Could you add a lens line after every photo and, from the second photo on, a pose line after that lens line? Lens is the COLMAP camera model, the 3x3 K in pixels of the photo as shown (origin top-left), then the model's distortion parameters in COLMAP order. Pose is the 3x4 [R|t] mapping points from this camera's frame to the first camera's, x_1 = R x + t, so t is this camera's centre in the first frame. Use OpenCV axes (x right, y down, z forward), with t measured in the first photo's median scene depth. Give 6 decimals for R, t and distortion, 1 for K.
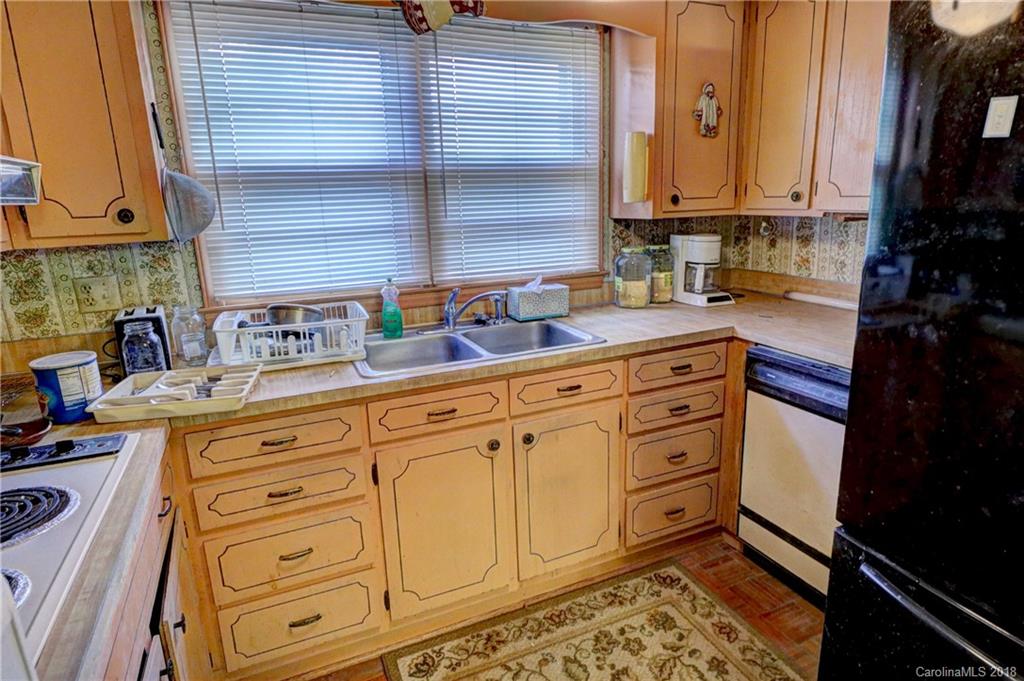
lens RADIAL K [[581.9, 0, 512.1], [0, 581.9, 341.6], [0, 0, 1]] dist [0.008228, 0.000574]
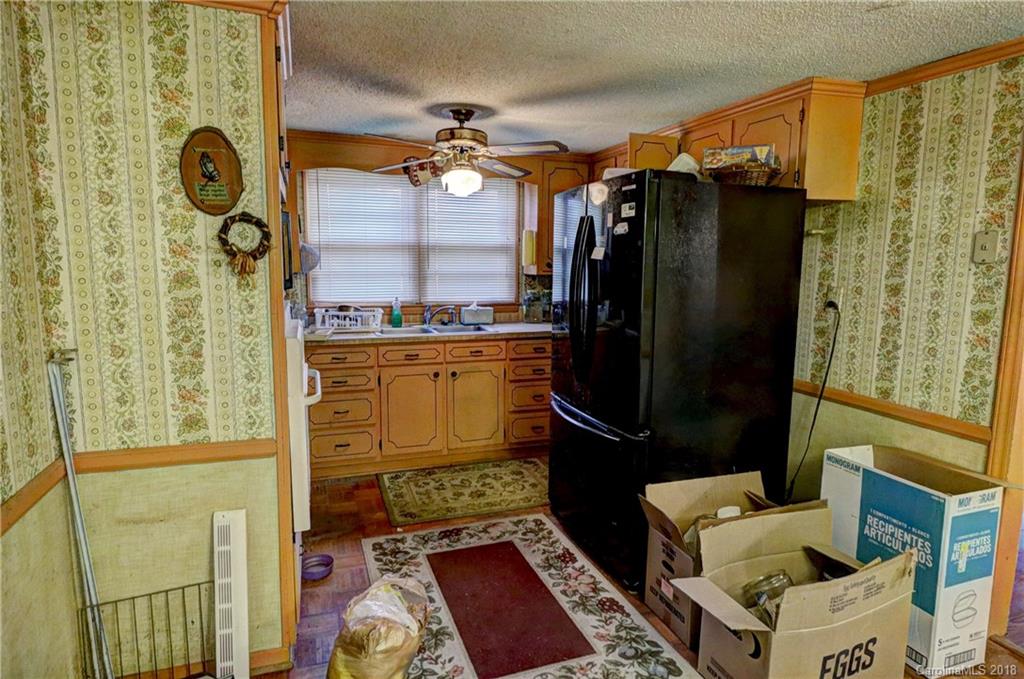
lens RADIAL K [[581.9, 0, 511.8], [0, 581.9, 335.9], [0, 0, 1]] dist [0.008228, 0.000574]
pose [[0.996309, 0.050778, -0.069208, 0.356284], [-0.058200, 0.992246, -0.109822, 0.237928], [0.063095, 0.113444, 0.991539, -1.023875]]
